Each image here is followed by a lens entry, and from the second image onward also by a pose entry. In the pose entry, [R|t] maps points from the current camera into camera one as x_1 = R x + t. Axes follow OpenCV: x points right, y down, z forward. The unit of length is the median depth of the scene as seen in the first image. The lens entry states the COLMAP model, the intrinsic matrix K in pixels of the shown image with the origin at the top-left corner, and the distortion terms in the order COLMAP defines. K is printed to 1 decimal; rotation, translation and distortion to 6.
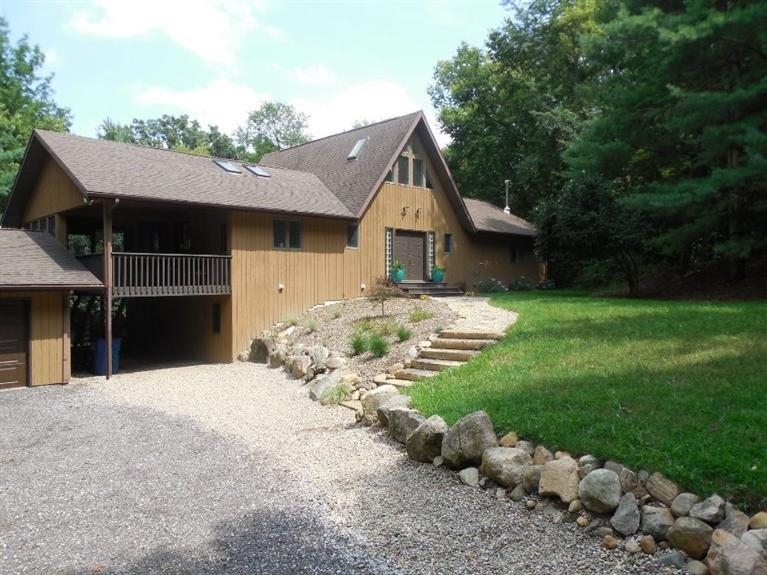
lens RADIAL K [[573.8, 0, 383.5], [0, 573.8, 287.5], [0, 0, 1]] dist [0.003901, -0.000244]
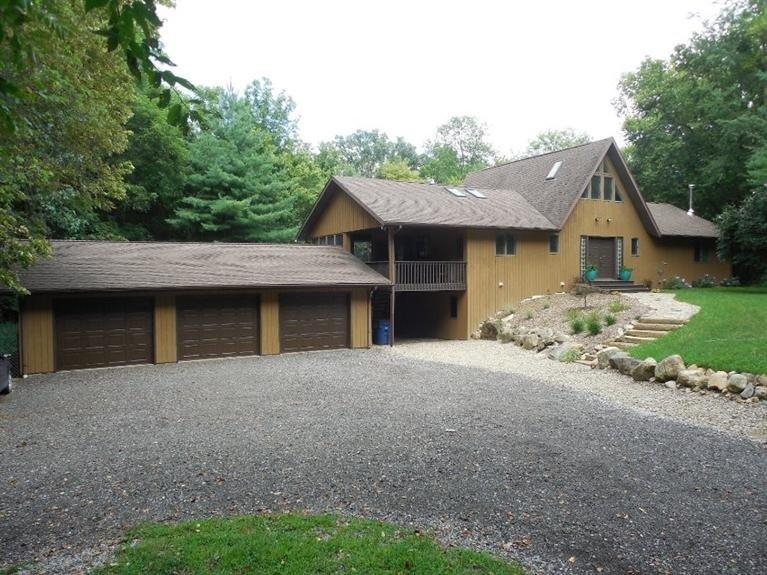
lens RADIAL K [[573.8, 0, 383.5], [0, 573.8, 287.5], [0, 0, 1]] dist [0.003901, -0.000244]
pose [[0.961833, 0.005863, -0.273576, -0.070869], [-0.002158, 0.999902, 0.013840, -0.010789], [0.273630, -0.012721, 0.961751, -0.318368]]
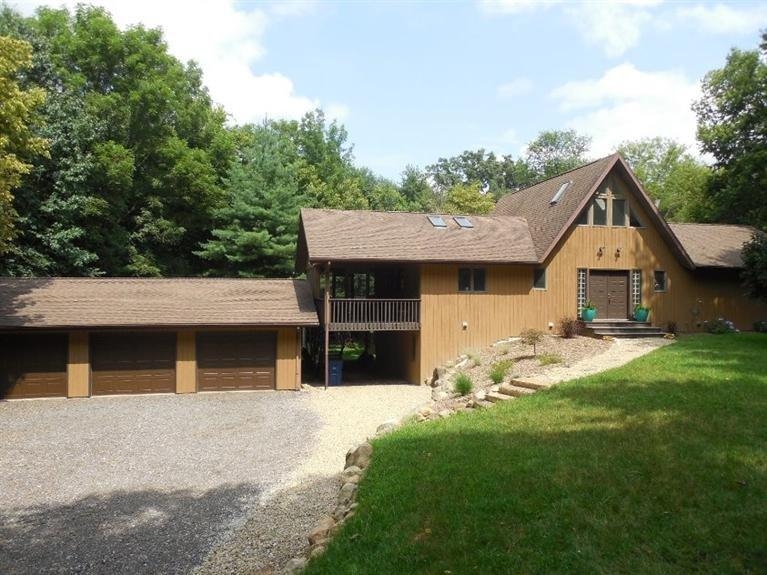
lens RADIAL K [[573.8, 0, 383.5], [0, 573.8, 287.5], [0, 0, 1]] dist [0.003901, -0.000244]
pose [[0.847679, 0.004840, -0.530487, 0.281081], [-0.016746, 0.999704, -0.017637, -0.049577], [0.530245, 0.023834, 0.847509, -0.083032]]
